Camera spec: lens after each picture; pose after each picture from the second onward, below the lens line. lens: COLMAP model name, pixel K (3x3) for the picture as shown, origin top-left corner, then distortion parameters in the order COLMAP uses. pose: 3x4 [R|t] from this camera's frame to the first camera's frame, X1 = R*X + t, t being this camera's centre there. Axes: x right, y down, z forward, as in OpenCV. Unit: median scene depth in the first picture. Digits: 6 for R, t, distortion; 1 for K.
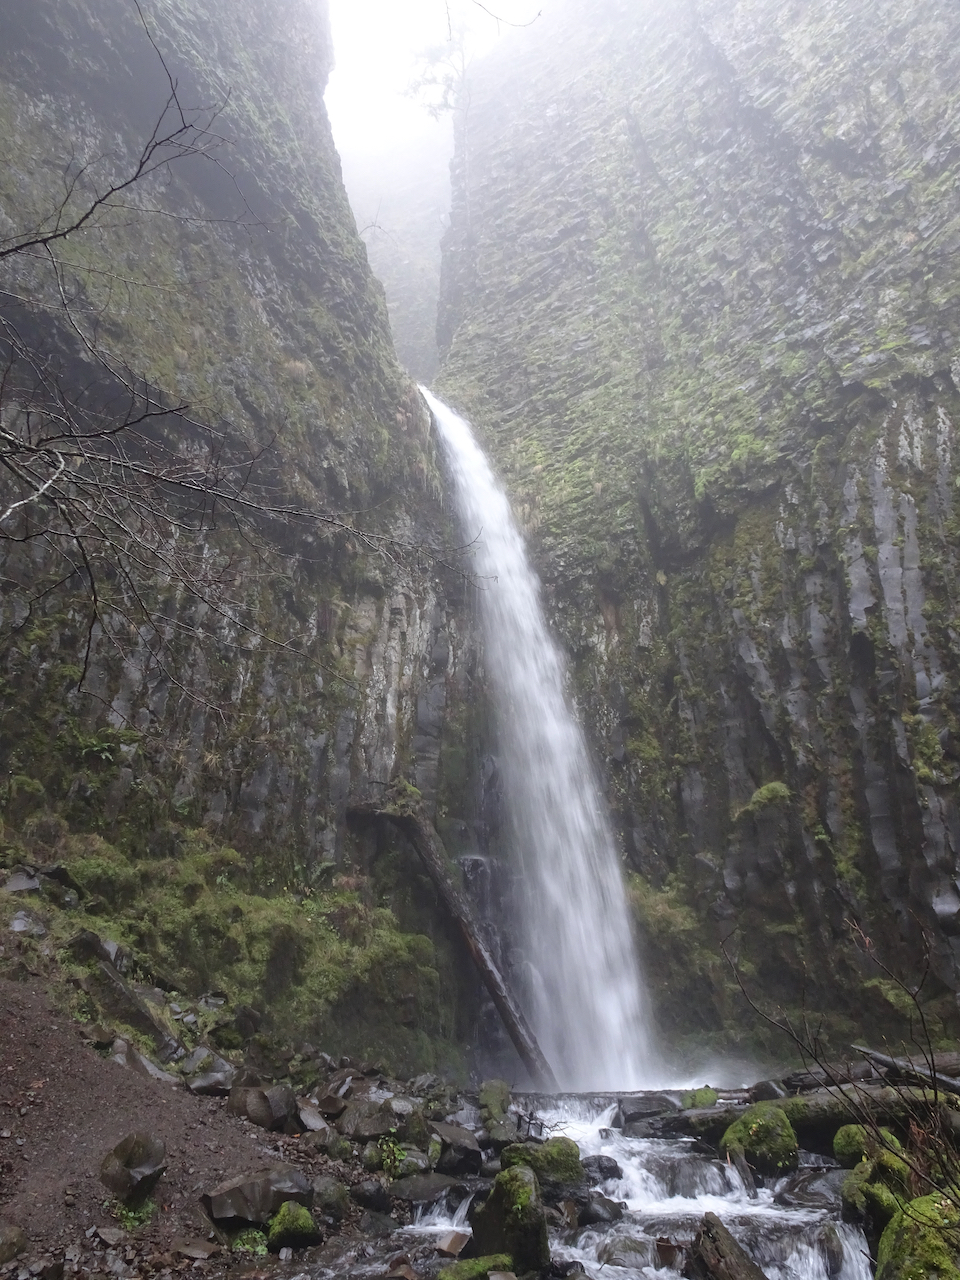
lens RADIAL K [[1065.6, 0, 483.9], [0, 1065.6, 644.8], [0, 0, 1]] dist [0.013172, 0.028183]
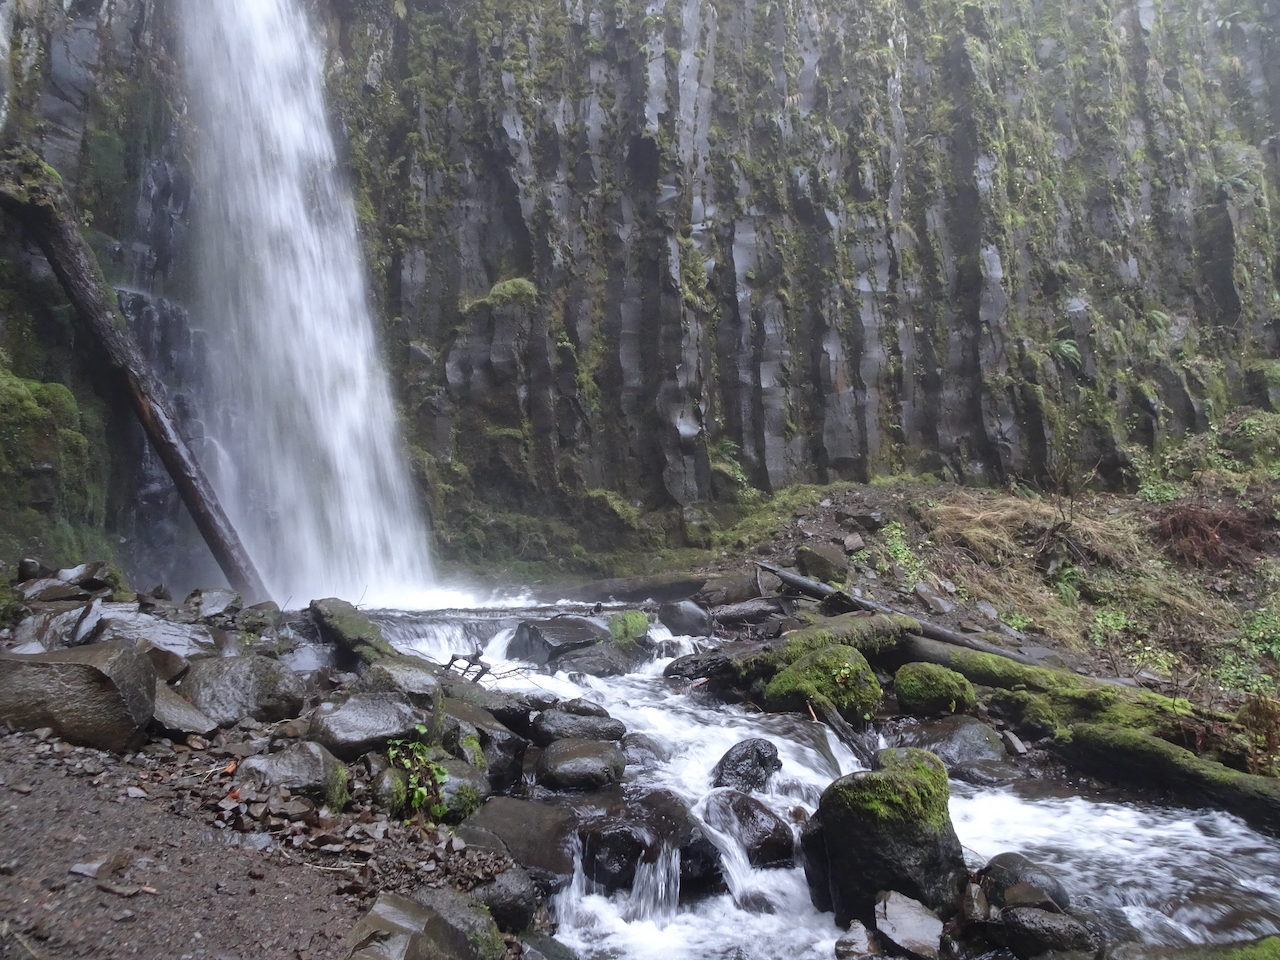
lens RADIAL K [[912.1, 0, 652.8], [0, 912.1, 481.8], [0, 0, 1]] dist [-0.005325, 0.007841]
pose [[0.767742, 0.075210, 0.636330, -0.116699], [-0.260170, 0.944131, 0.202309, 0.099913], [-0.585563, -0.320875, 0.744416, 0.281667]]
